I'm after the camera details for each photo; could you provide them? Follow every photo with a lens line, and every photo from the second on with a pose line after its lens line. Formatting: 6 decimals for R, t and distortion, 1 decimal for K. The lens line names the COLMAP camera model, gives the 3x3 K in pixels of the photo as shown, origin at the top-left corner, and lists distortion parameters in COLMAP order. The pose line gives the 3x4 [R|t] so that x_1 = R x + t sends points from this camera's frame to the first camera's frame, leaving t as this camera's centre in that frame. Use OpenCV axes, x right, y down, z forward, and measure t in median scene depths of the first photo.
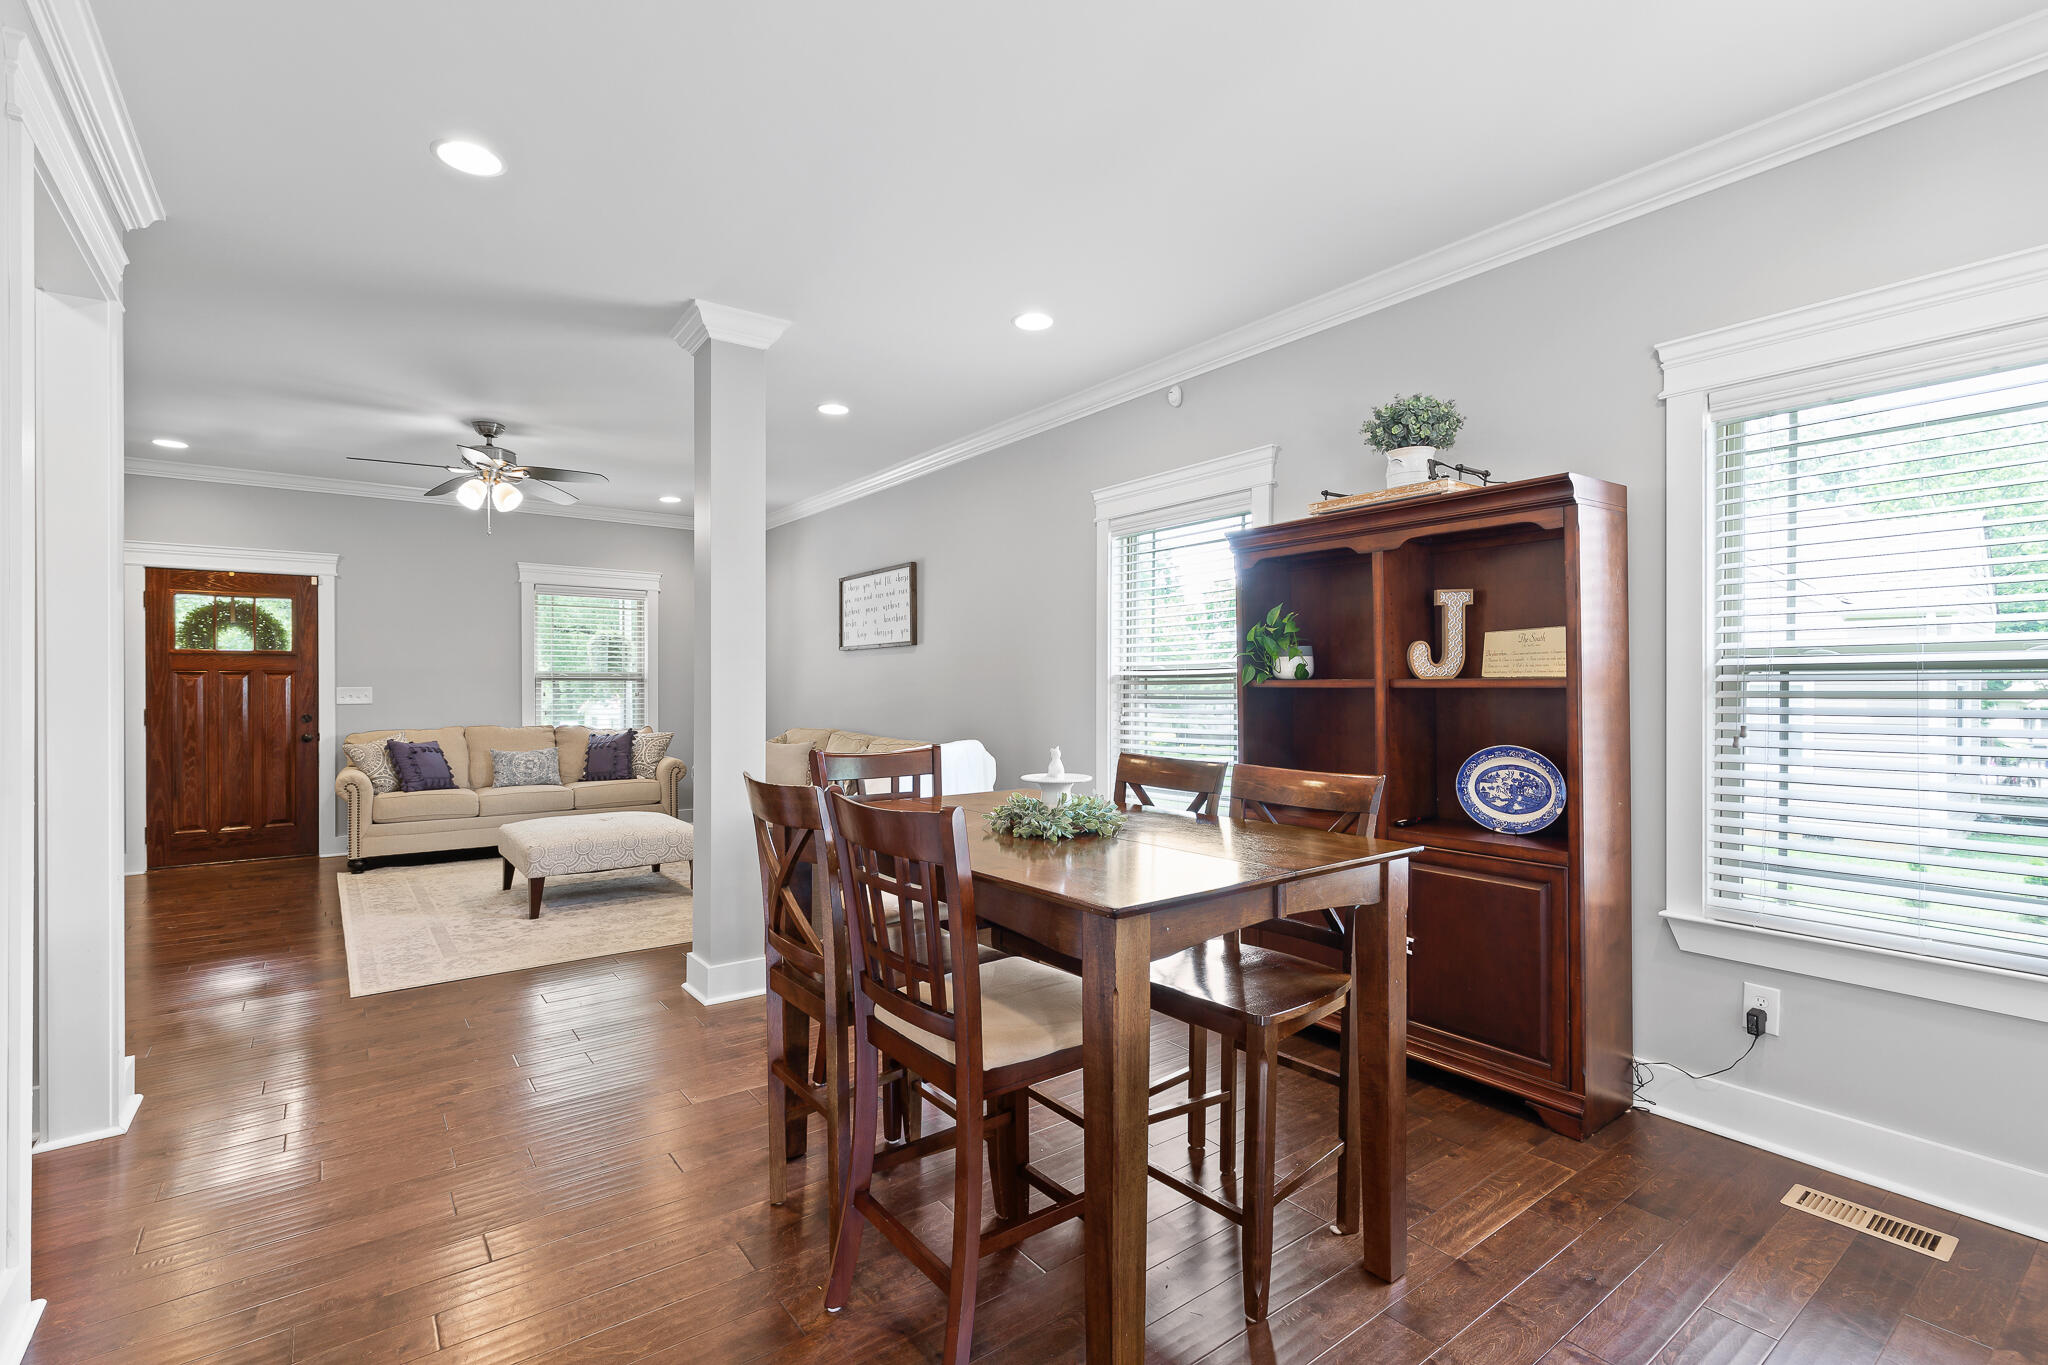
lens RADIAL K [[919.7, 0, 1018.6], [0, 919.7, 687.2], [0, 0, 1]] dist [0.010777, -0.000089]
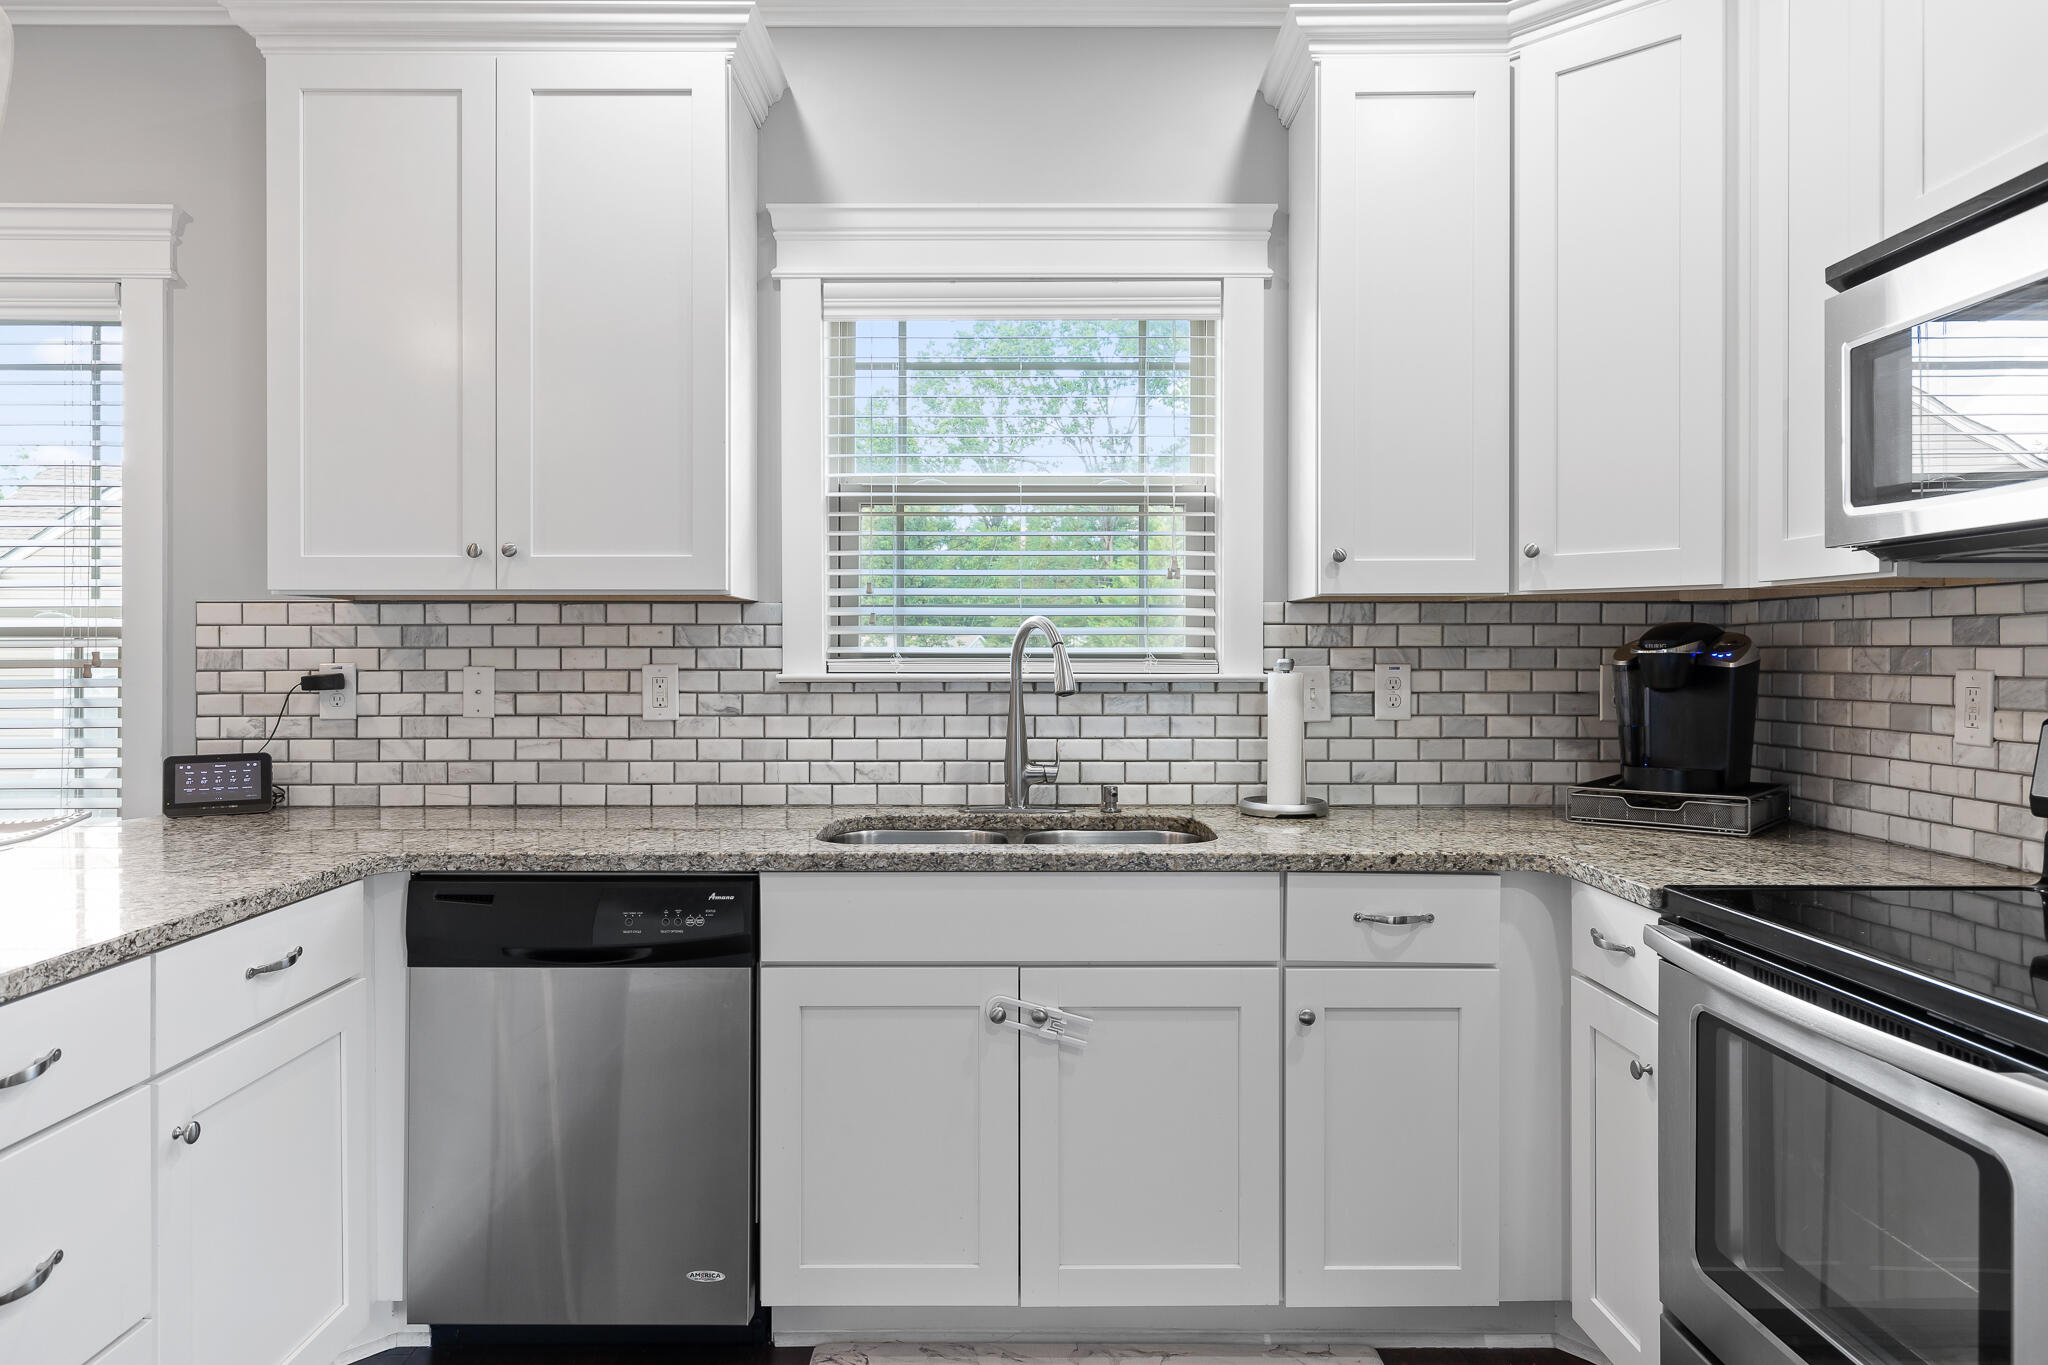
lens RADIAL K [[1281.3, 0, 1018.2], [0, 1281.3, 657.9], [0, 0, 1]] dist [0.006715, -0.001076]
pose [[0.597950, -0.004488, 0.801521, 0.219633], [0.001913, 0.999989, 0.004172, -0.000511], [-0.801531, -0.000961, 0.597952, -0.223751]]
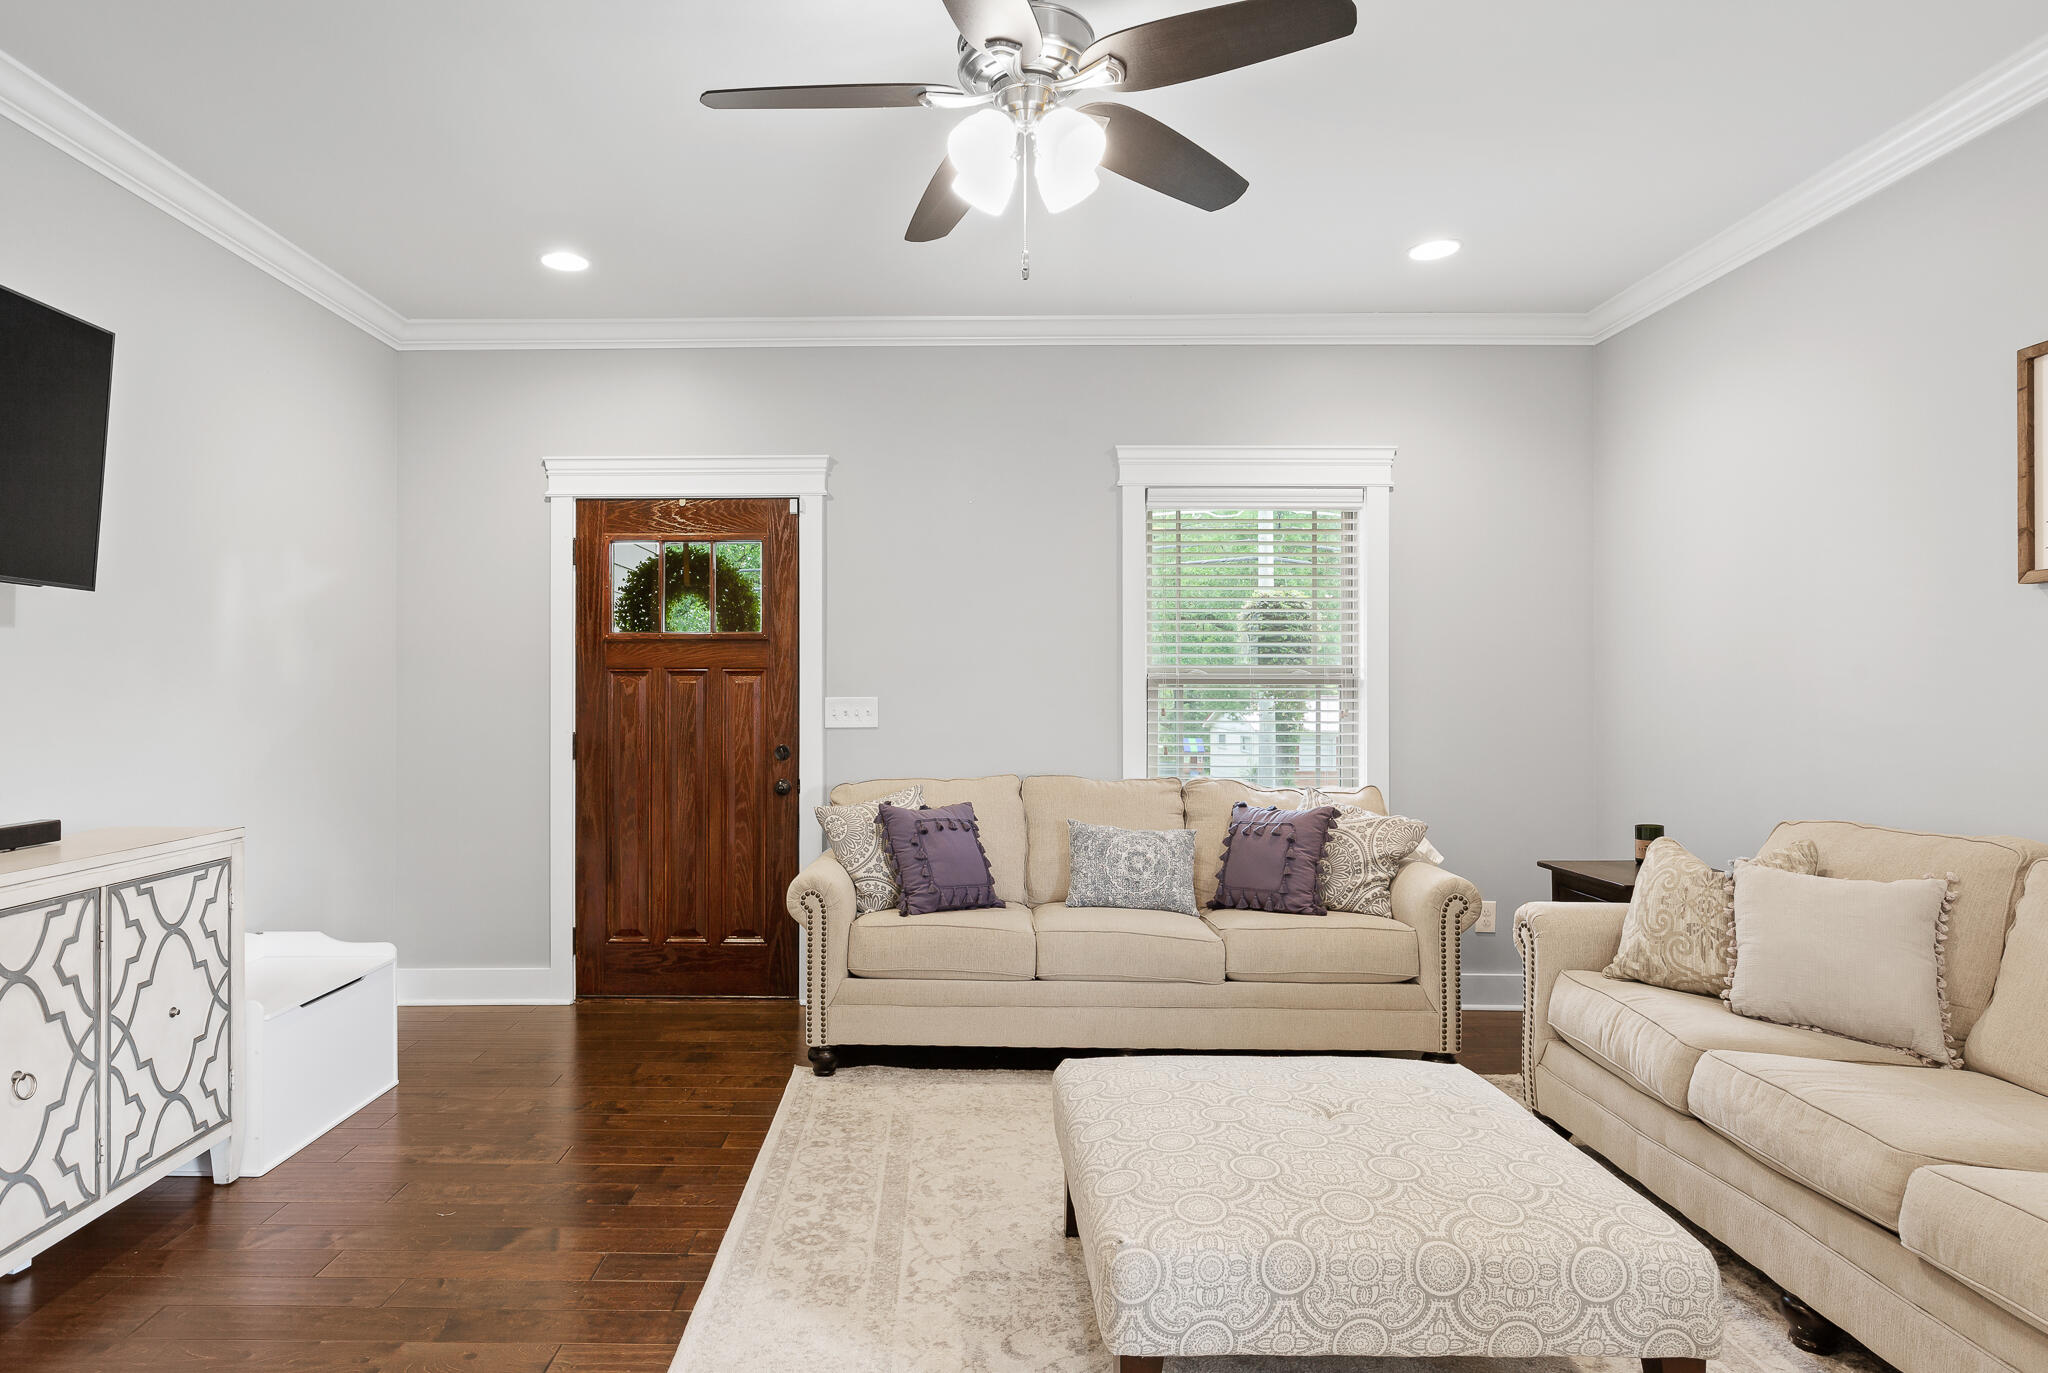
lens RADIAL K [[1206.8, 0, 946.5], [0, 1206.8, 685.7], [0, 0, 1]] dist [0.000687, -0.000235]
pose [[0.793410, -0.002735, -0.608681, -0.264537], [-0.002546, 0.999966, -0.007813, -0.001412], [0.608682, 0.007748, 0.793377, 0.516716]]
